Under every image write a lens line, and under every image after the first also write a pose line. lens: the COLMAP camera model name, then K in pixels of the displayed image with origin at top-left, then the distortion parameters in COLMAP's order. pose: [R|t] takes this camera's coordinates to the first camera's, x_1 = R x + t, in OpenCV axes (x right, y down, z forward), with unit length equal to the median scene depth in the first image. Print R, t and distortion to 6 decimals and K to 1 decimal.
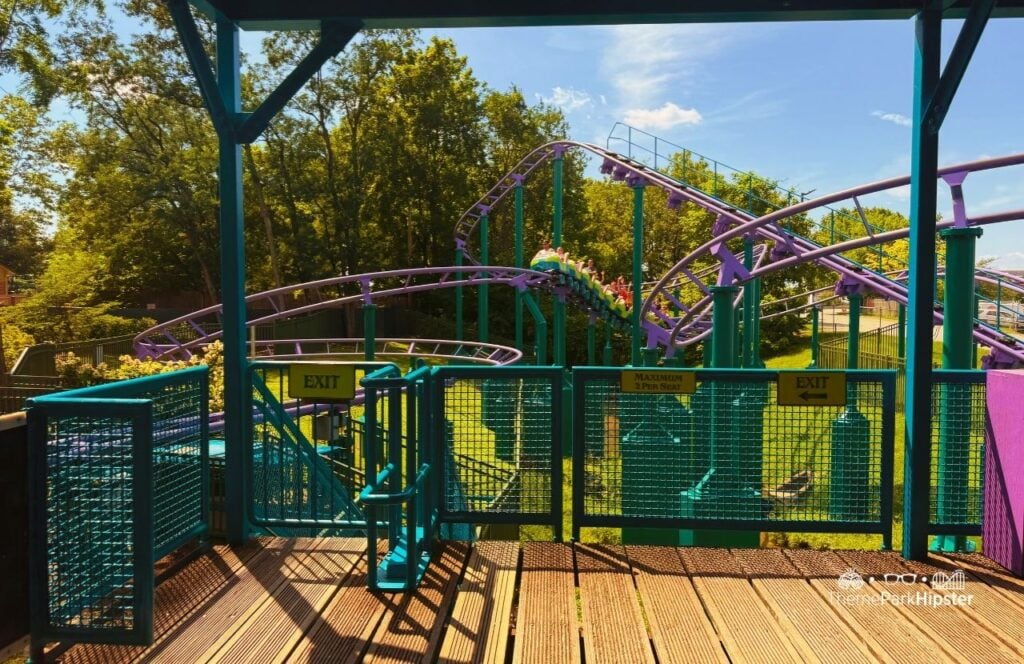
lens RADIAL K [[724.0, 0, 511.6], [0, 724.0, 328.5], [0, 0, 1]] dist [0.004932, -0.000314]
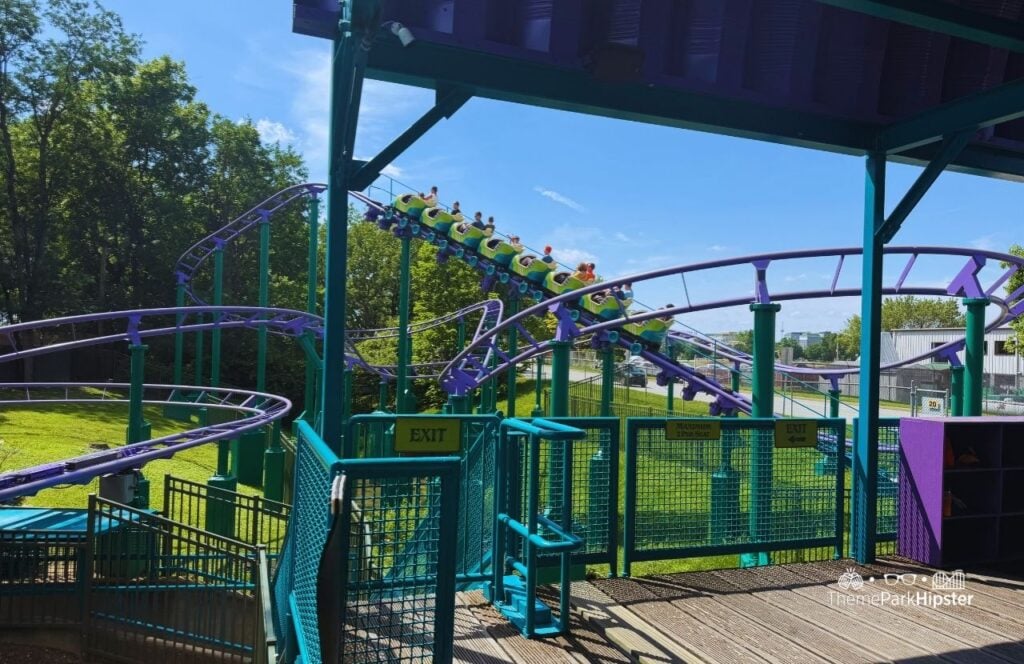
lens RADIAL K [[724.0, 0, 512.3], [0, 724.0, 335.1], [0, 0, 1]] dist [0.004932, -0.000314]
pose [[0.914819, 0.036314, 0.402229, -0.557503], [-0.014747, 0.998289, -0.056587, -0.009201], [-0.403596, 0.045835, 0.913789, 0.039919]]
